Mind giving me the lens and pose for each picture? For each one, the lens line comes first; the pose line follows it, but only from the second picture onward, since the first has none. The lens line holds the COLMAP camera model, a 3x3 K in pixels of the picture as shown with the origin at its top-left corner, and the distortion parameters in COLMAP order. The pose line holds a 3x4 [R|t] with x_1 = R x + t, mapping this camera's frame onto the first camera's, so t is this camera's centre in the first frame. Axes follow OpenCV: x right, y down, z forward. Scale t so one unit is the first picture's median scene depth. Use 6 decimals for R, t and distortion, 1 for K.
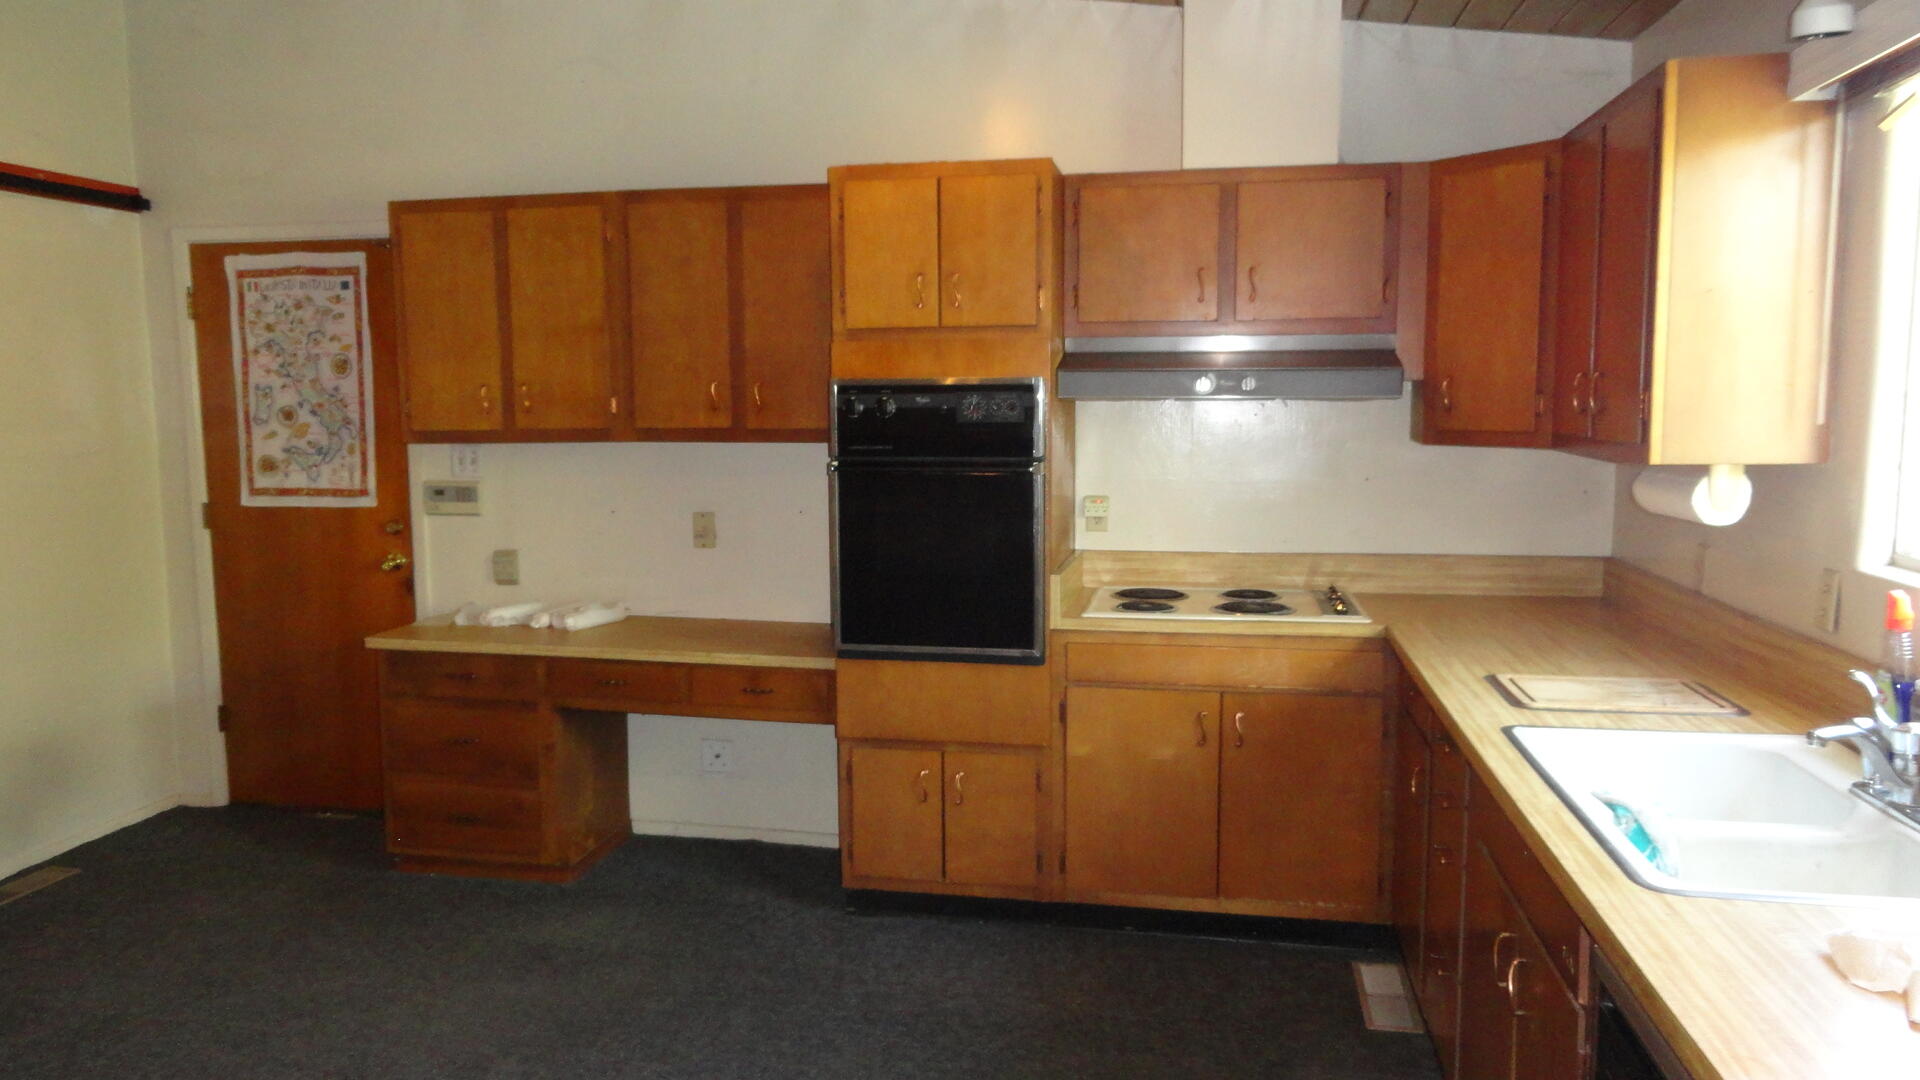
lens RADIAL K [[1322.4, 0, 960.4], [0, 1322.4, 546.0], [0, 0, 1]] dist [0.000087, -0.005971]
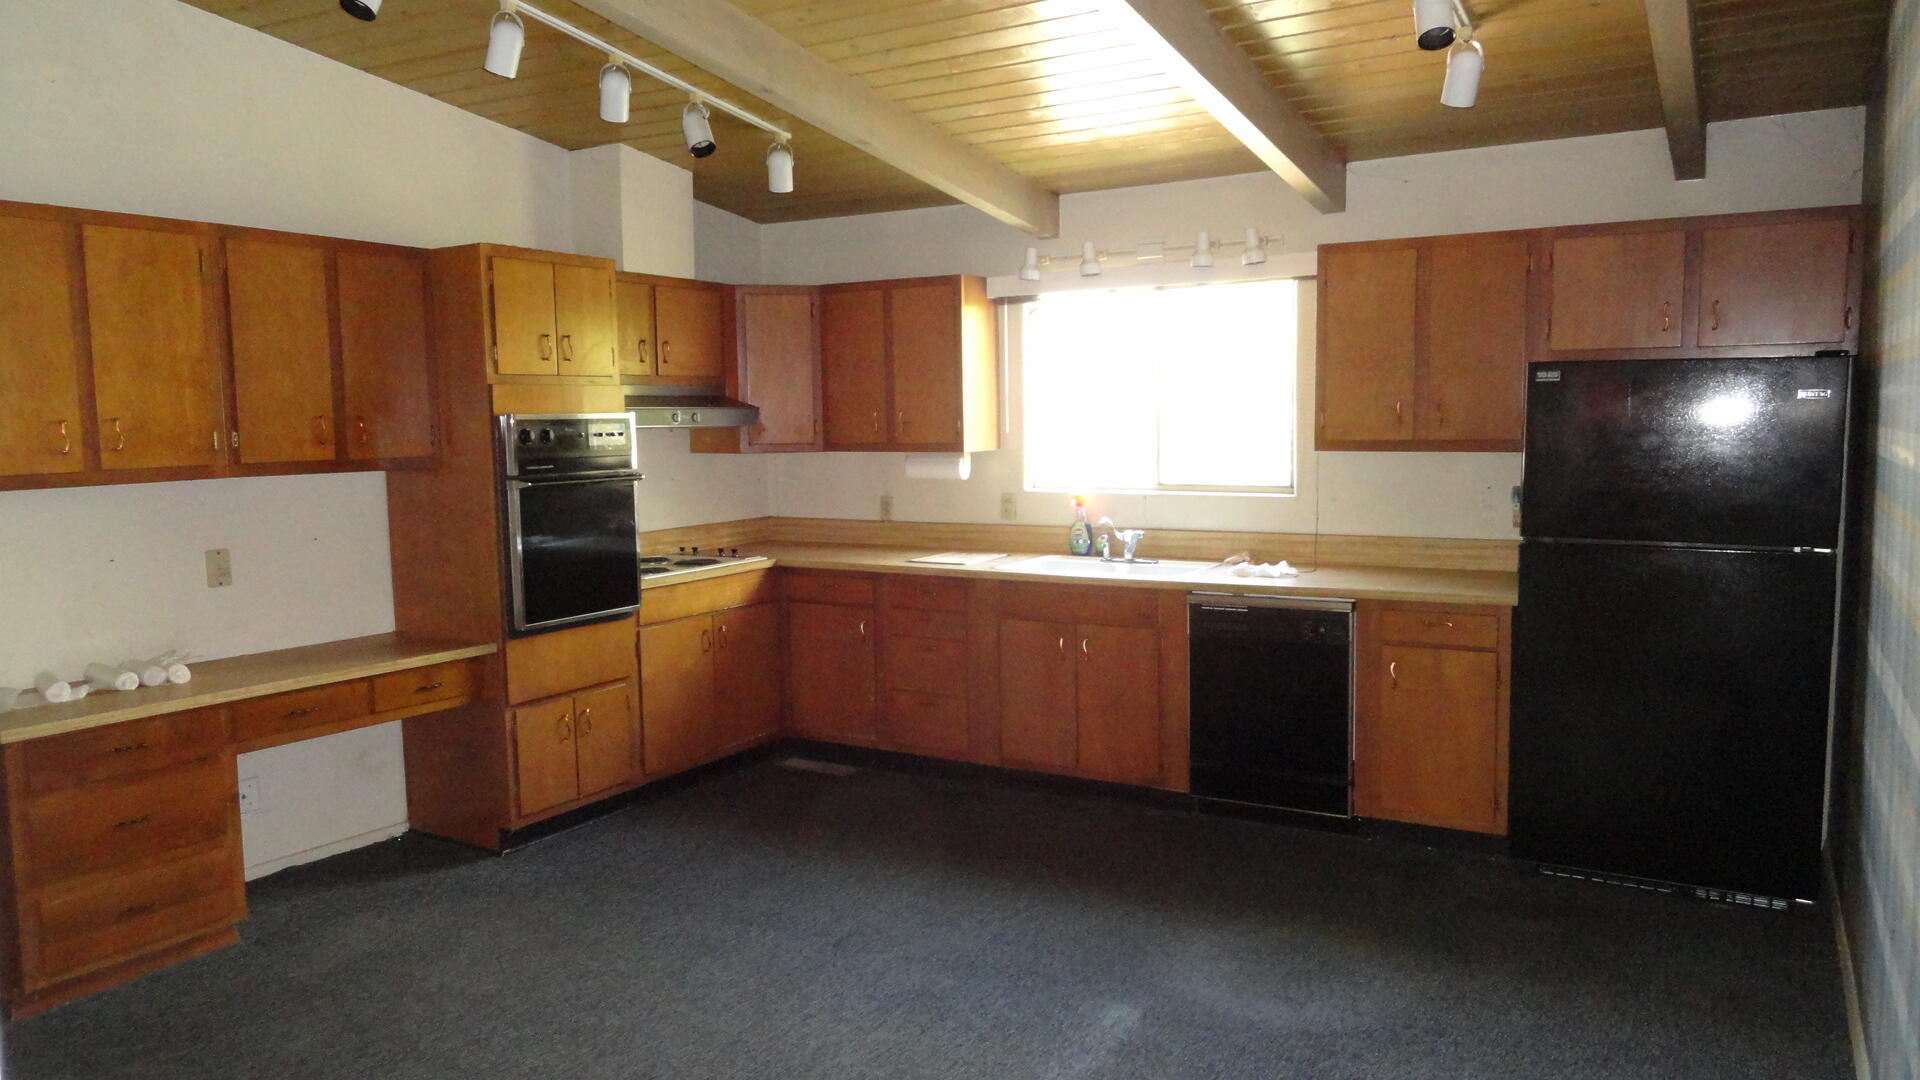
lens RADIAL K [[1322.4, 0, 956.5], [0, 1322.4, 544.1], [0, 0, 1]] dist [0.000087, -0.005971]
pose [[0.336827, -0.090418, 0.937215, -1.016620], [0.119332, 0.991451, 0.052764, -0.017685], [-0.933974, 0.094067, 0.344737, 0.165397]]
